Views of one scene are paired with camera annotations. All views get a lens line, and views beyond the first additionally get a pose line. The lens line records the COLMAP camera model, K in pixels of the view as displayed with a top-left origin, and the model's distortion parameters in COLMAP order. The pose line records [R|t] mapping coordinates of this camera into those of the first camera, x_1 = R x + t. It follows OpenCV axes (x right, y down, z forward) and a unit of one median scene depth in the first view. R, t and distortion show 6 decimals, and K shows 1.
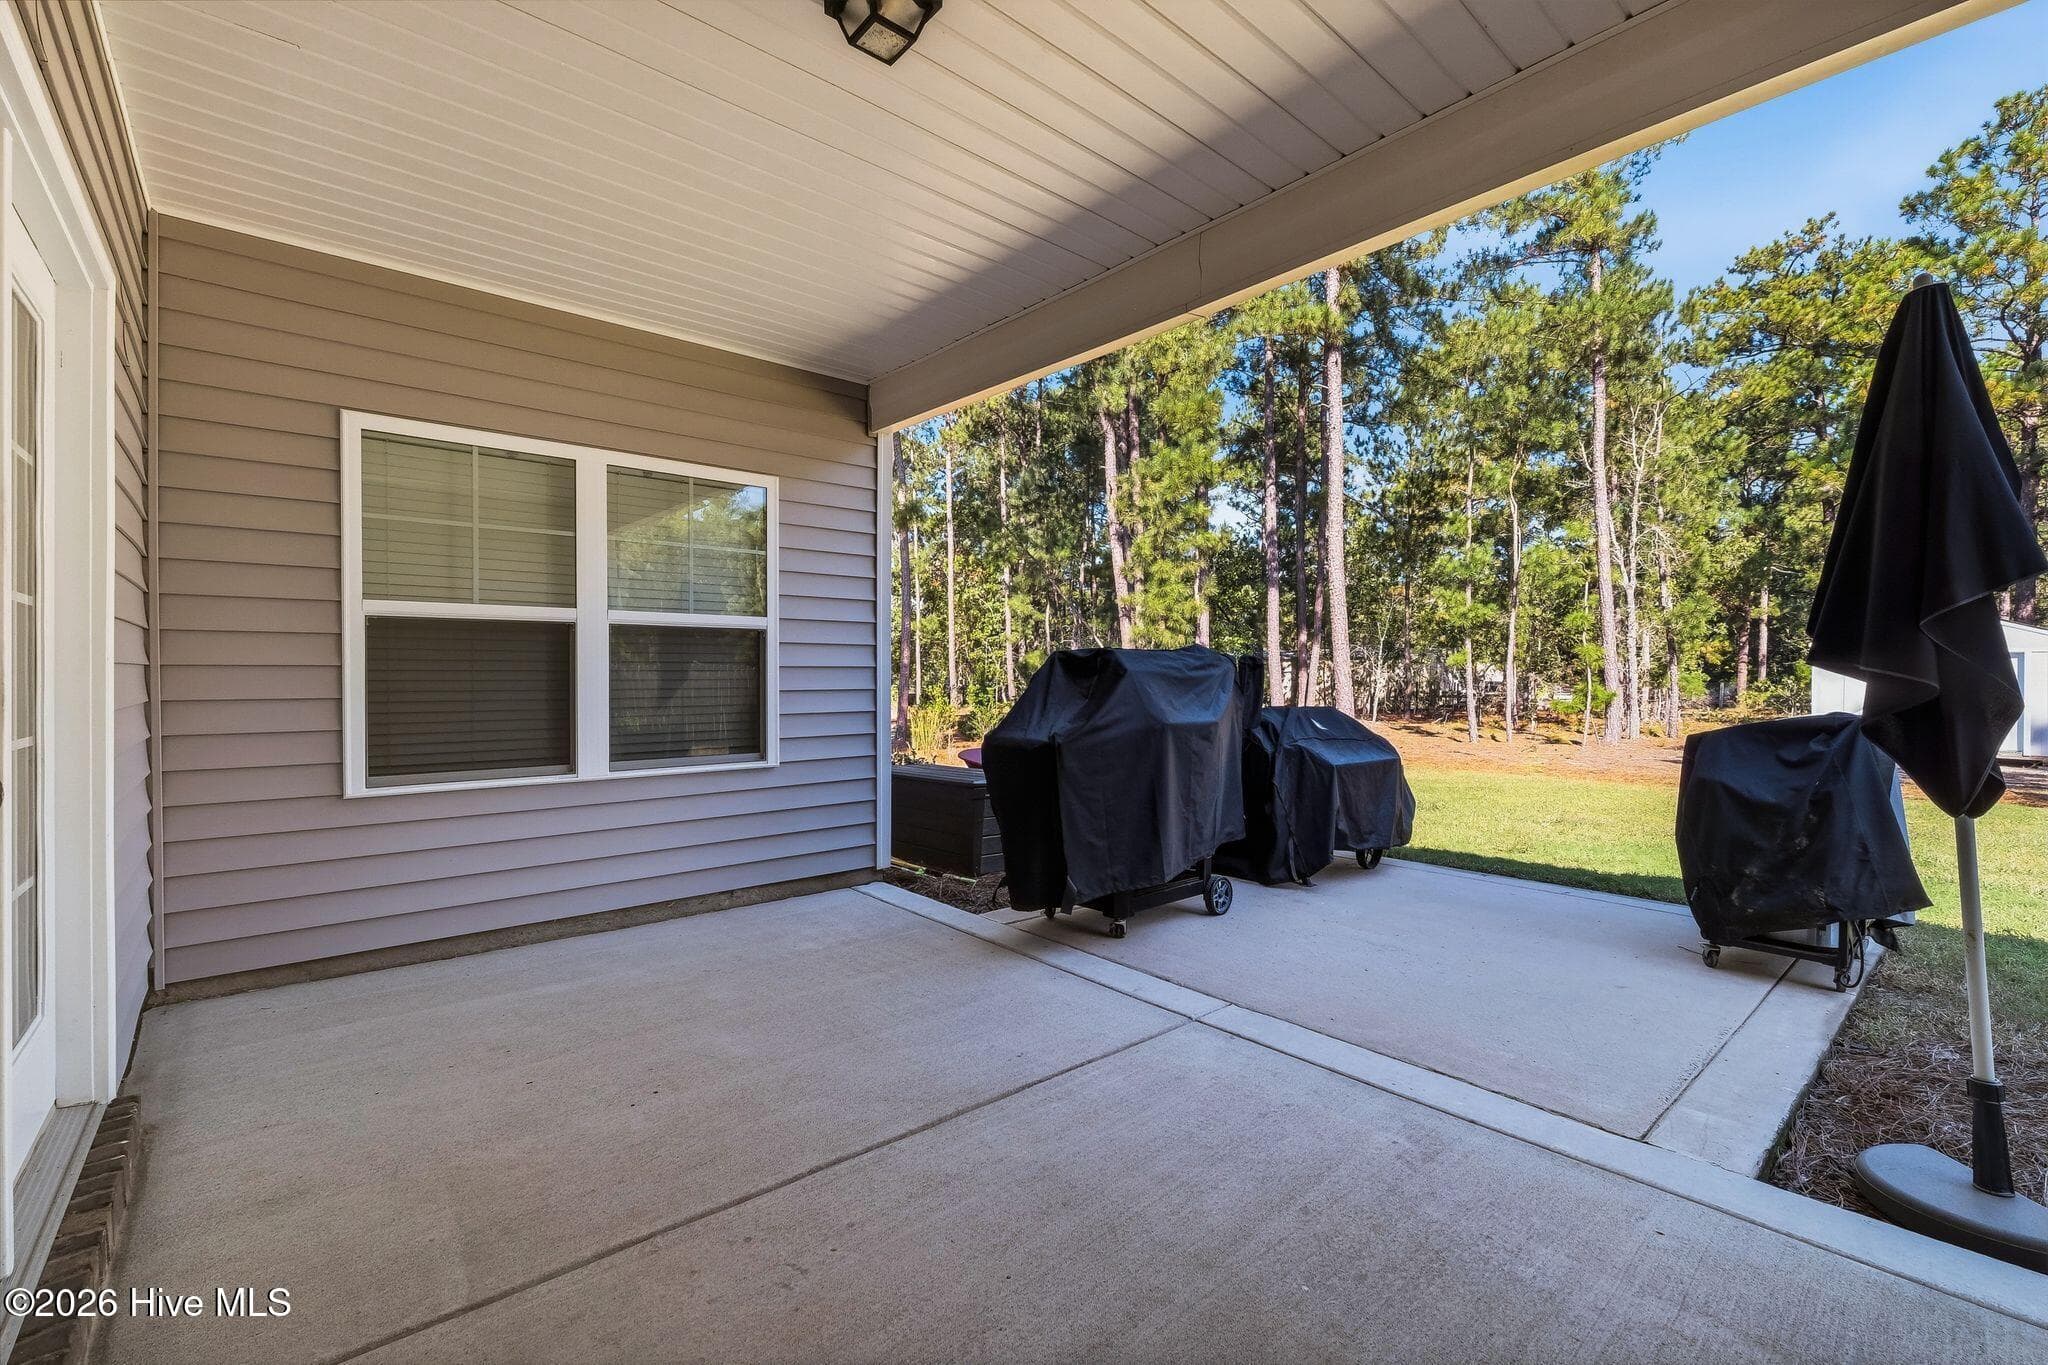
lens RADIAL K [[873.6, 0, 1021.4], [0, 873.6, 685.6], [0, 0, 1]] dist [-0.015678, -0.000283]
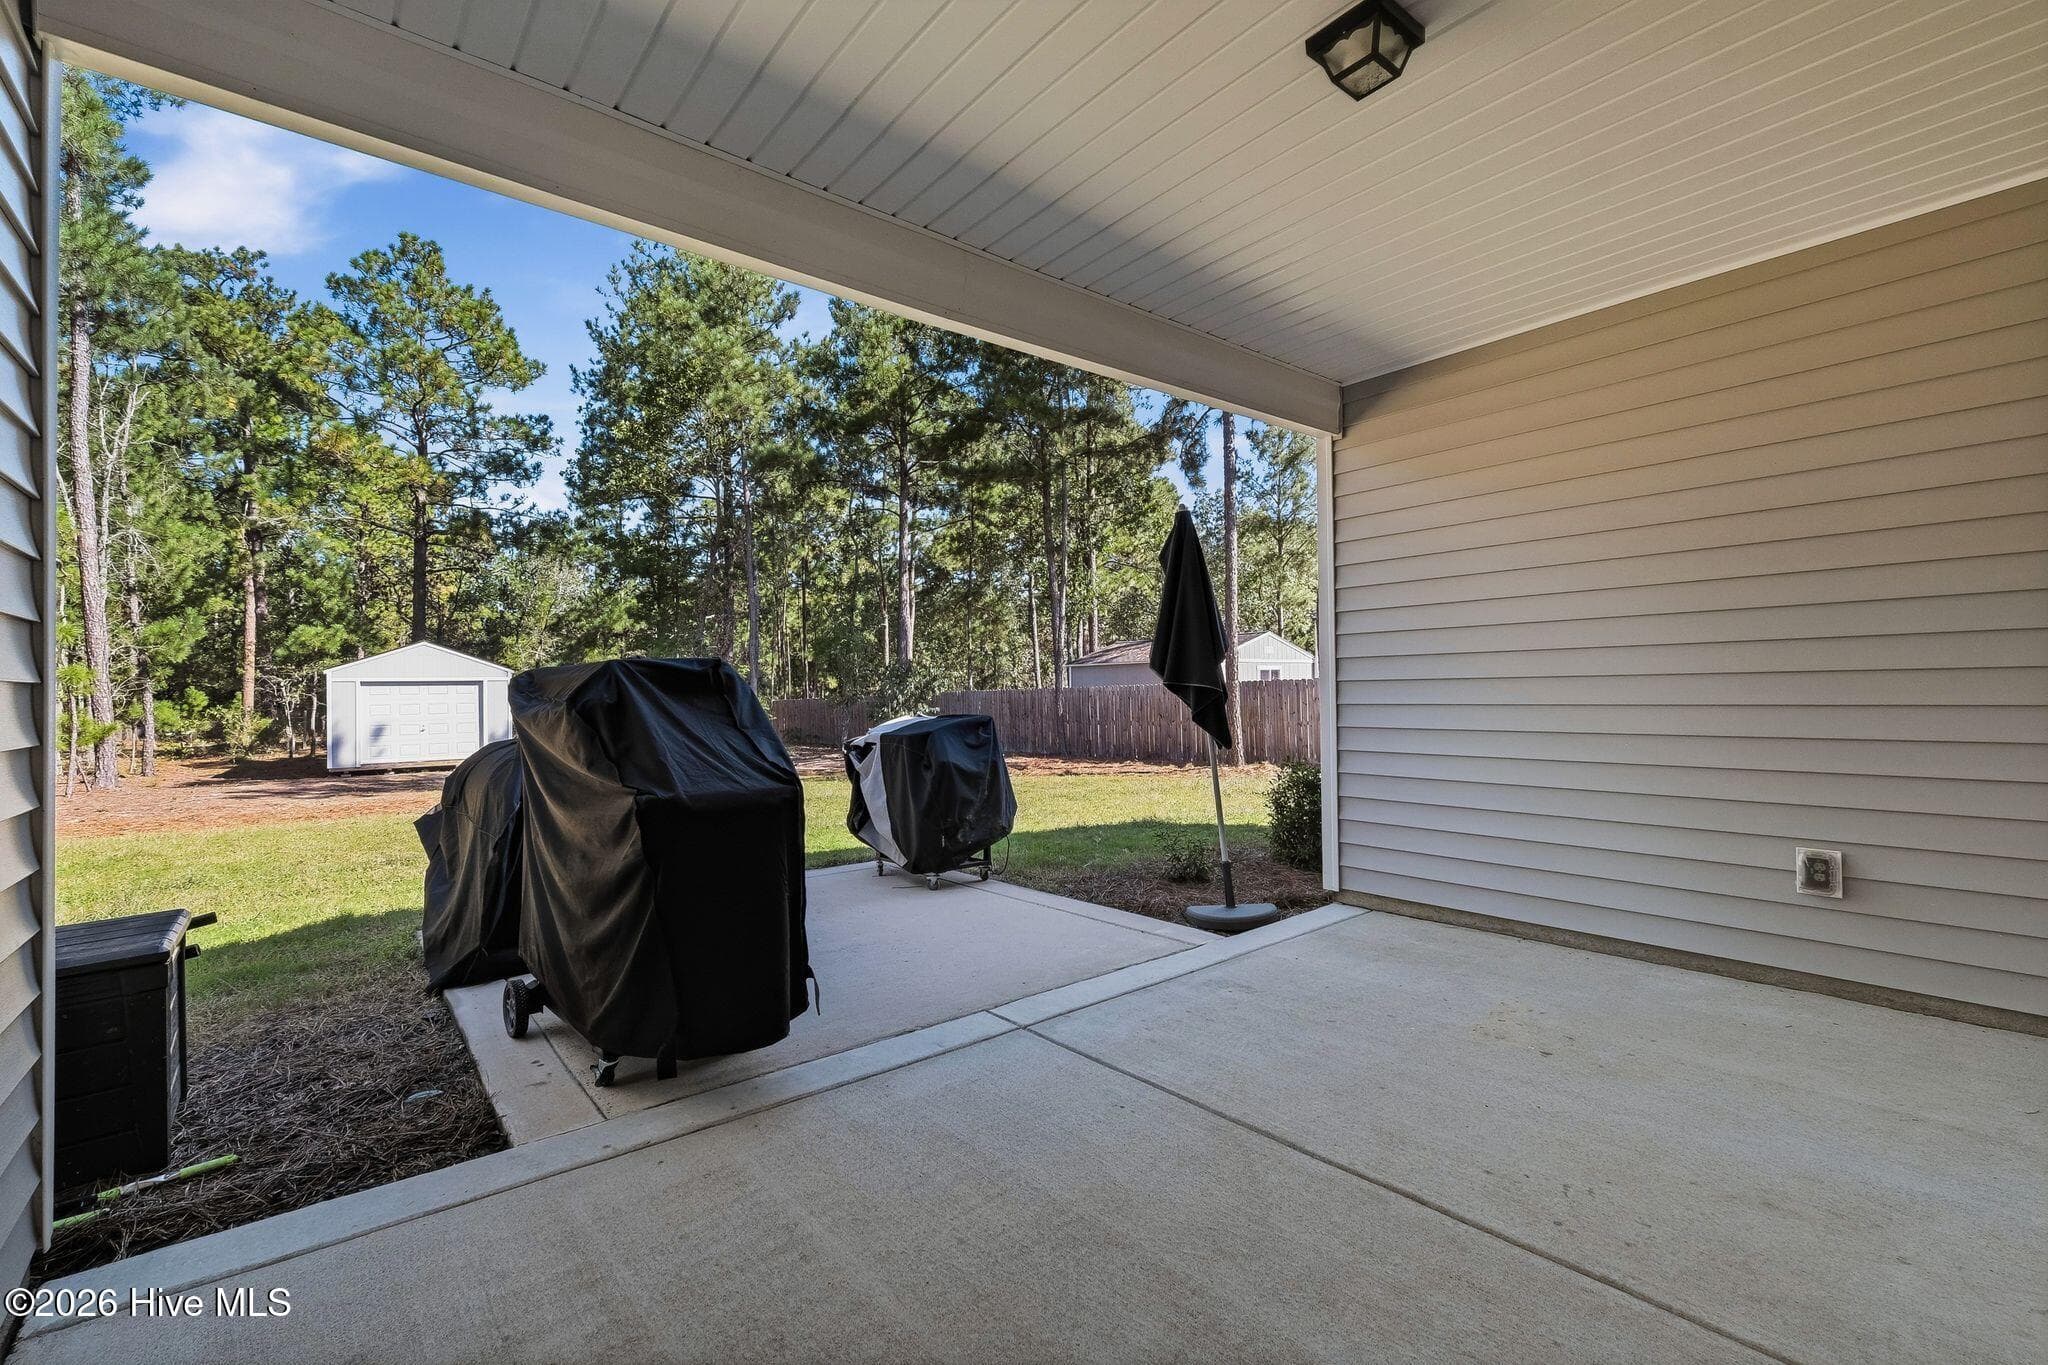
lens RADIAL K [[873.6, 0, 1020.3], [0, 873.6, 683.0], [0, 0, 1]] dist [-0.015678, -0.000283]
pose [[0.023454, 0.009914, 0.999676, -0.743247], [0.022561, 0.999691, -0.010443, -0.010436], [-0.999470, 0.022798, 0.023223, 0.865735]]
